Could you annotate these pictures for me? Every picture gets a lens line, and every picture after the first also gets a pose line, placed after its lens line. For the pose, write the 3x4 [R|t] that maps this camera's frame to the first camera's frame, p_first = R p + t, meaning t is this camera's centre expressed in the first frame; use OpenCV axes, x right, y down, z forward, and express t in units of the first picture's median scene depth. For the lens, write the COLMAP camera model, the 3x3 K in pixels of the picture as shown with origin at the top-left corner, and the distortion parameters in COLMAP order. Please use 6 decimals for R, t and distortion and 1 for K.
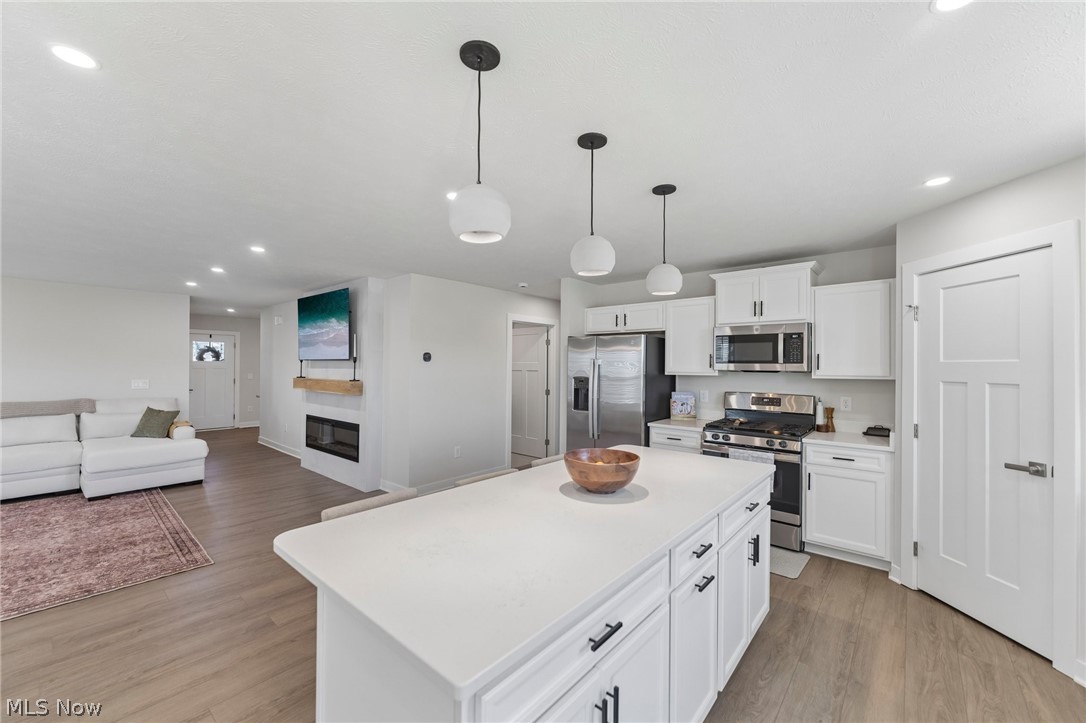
lens RADIAL K [[431.4, 0, 540.9], [0, 431.4, 363.1], [0, 0, 1]] dist [-0.001428, 0.000048]
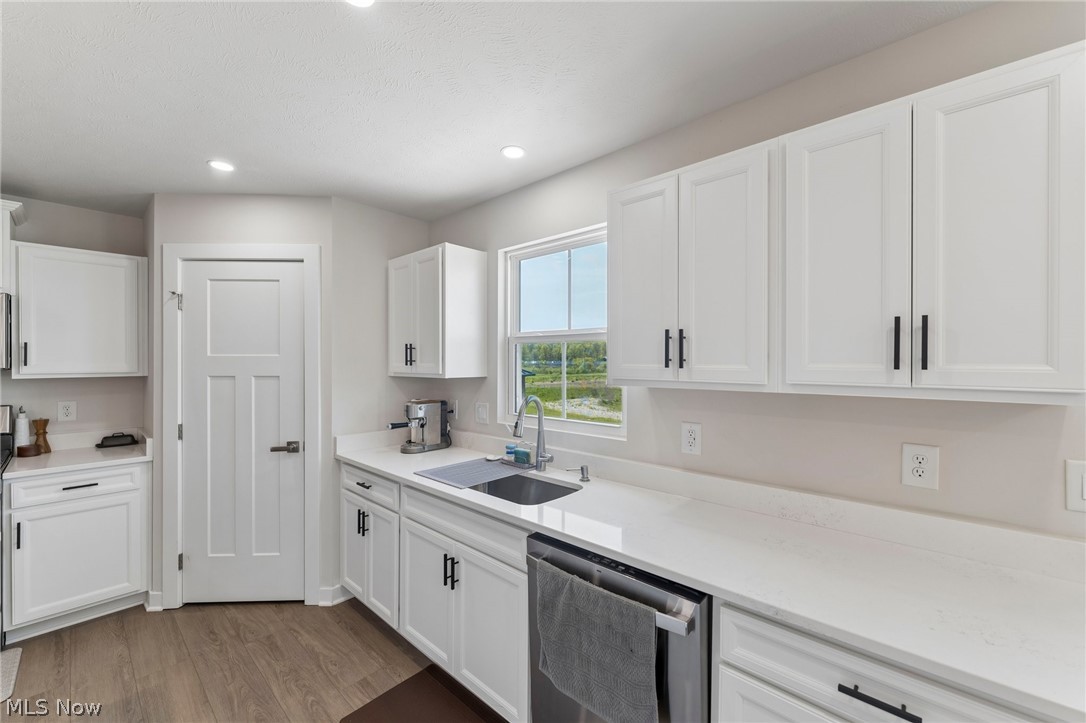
lens RADIAL K [[431.4, 0, 540.9], [0, 431.4, 363.1], [0, 0, 1]] dist [-0.001428, 0.000048]
pose [[0.025242, -0.009094, 0.999640, -0.011590], [-0.006573, 0.999935, 0.009263, -0.000442], [-0.999660, -0.006804, 0.025180, 0.184631]]
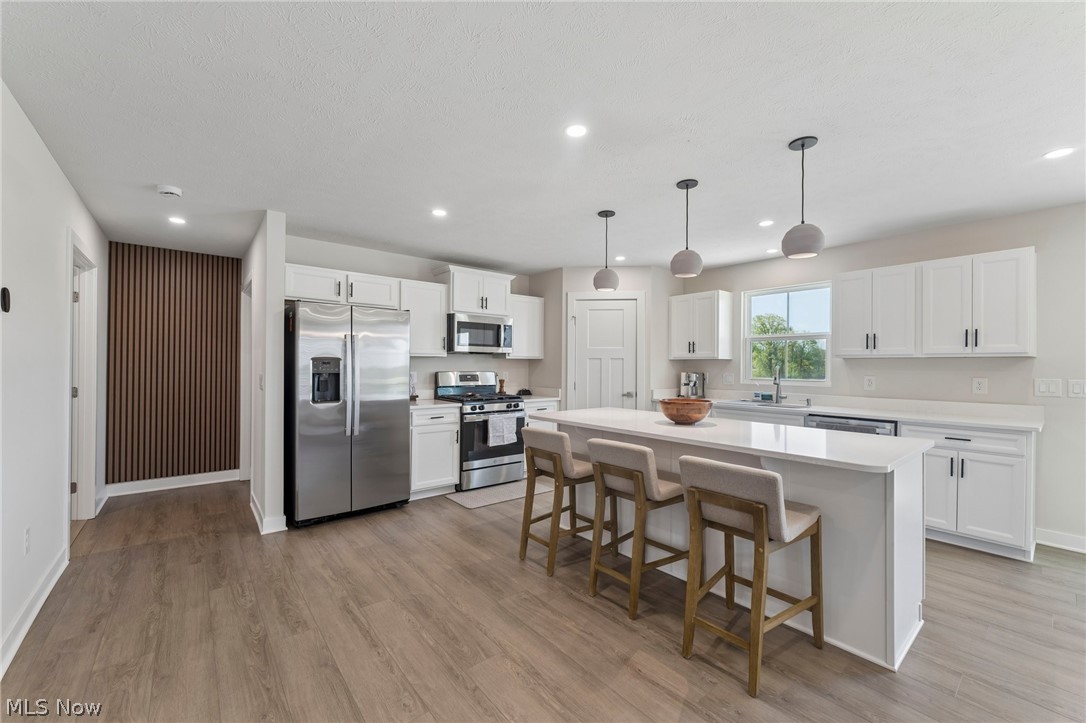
lens RADIAL K [[431.1, 0, 541.2], [0, 431.1, 364.4], [0, 0, 1]] dist [-0.000338, -0.000141]
pose [[0.169668, -0.003409, 0.985495, -0.785457], [-0.010620, 0.999930, 0.005287, 0.049064], [-0.985444, -0.011363, 0.169620, 0.694847]]
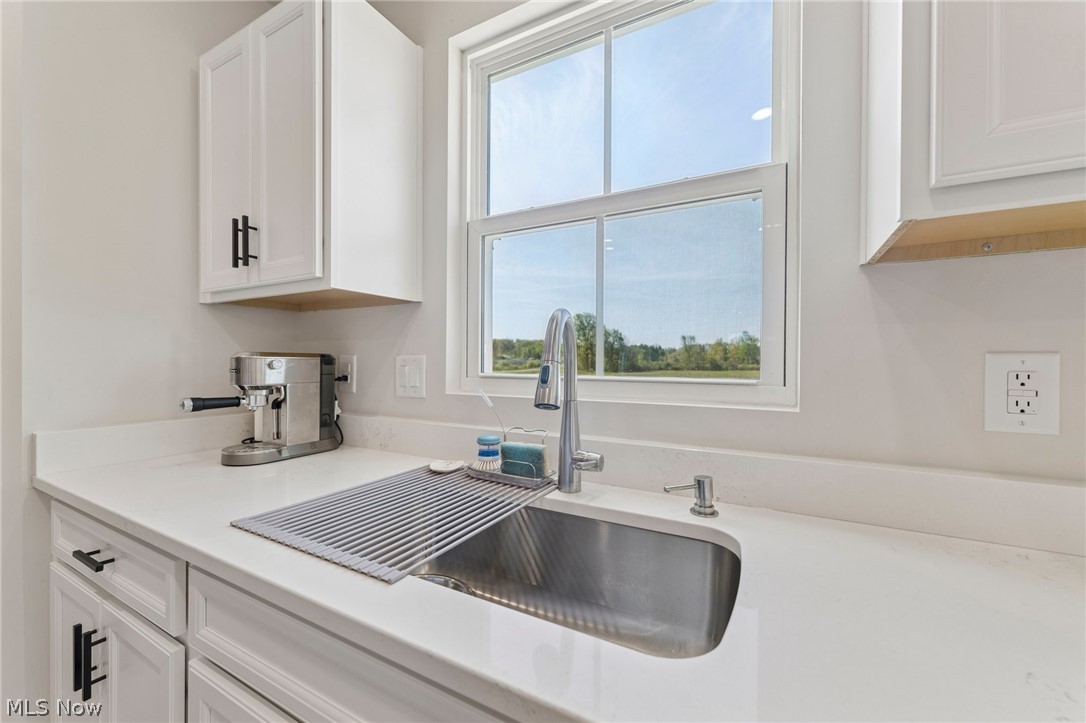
lens RADIAL K [[431.4, 0, 540.9], [0, 431.4, 363.1], [0, 0, 1]] dist [-0.001428, 0.000048]
pose [[-0.208781, -0.013039, 0.977876, 0.369258], [-0.011666, 0.999873, 0.010841, 0.081944], [-0.977893, -0.009144, -0.208906, 0.278505]]
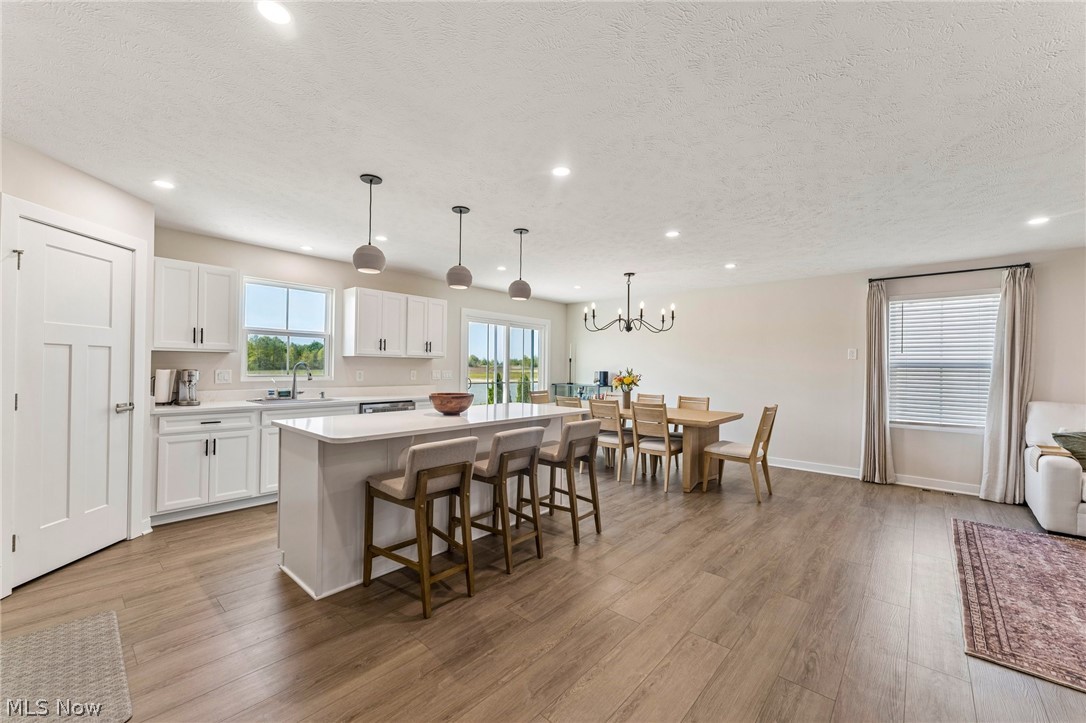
lens RADIAL K [[431.4, 0, 540.9], [0, 431.4, 363.1], [0, 0, 1]] dist [-0.001428, 0.000048]
pose [[-0.999709, -0.020585, 0.012584, -0.131657], [-0.020765, 0.999682, -0.014280, 0.060732], [-0.012286, -0.014537, -0.999819, 1.517525]]
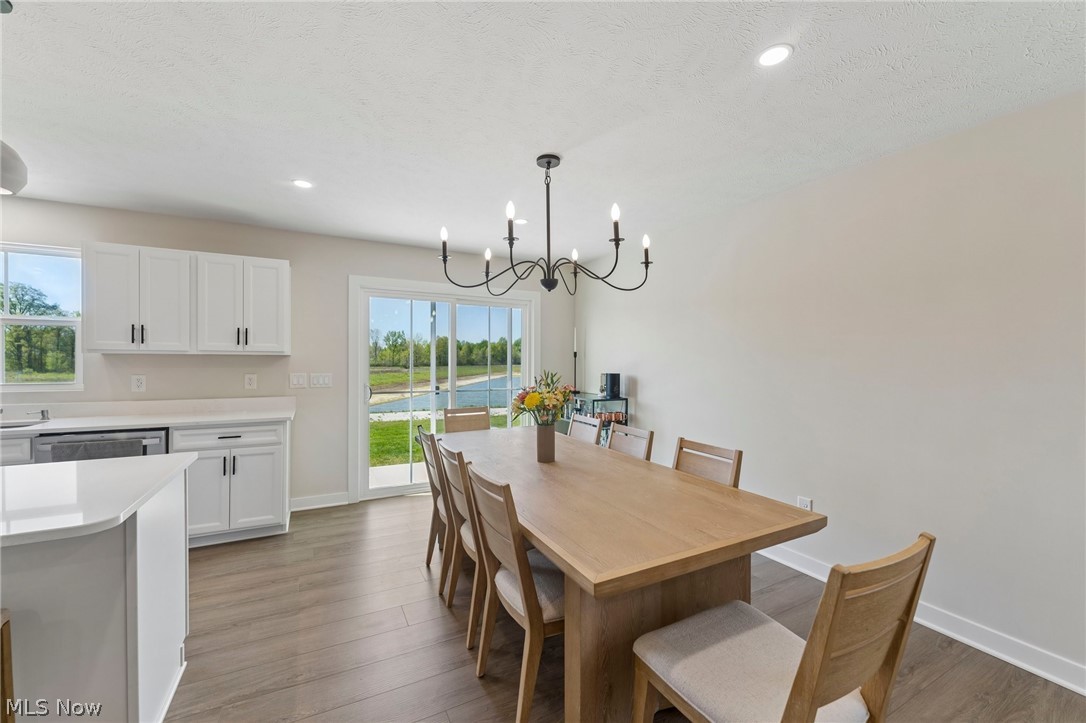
lens RADIAL K [[431.1, 0, 541.2], [0, 431.1, 364.4], [0, 0, 1]] dist [-0.000338, -0.000141]
pose [[-0.931382, -0.016574, 0.363666, -0.682147], [-0.015116, 0.999862, 0.006853, 0.032851], [-0.363729, 0.000886, -0.931504, 0.590649]]
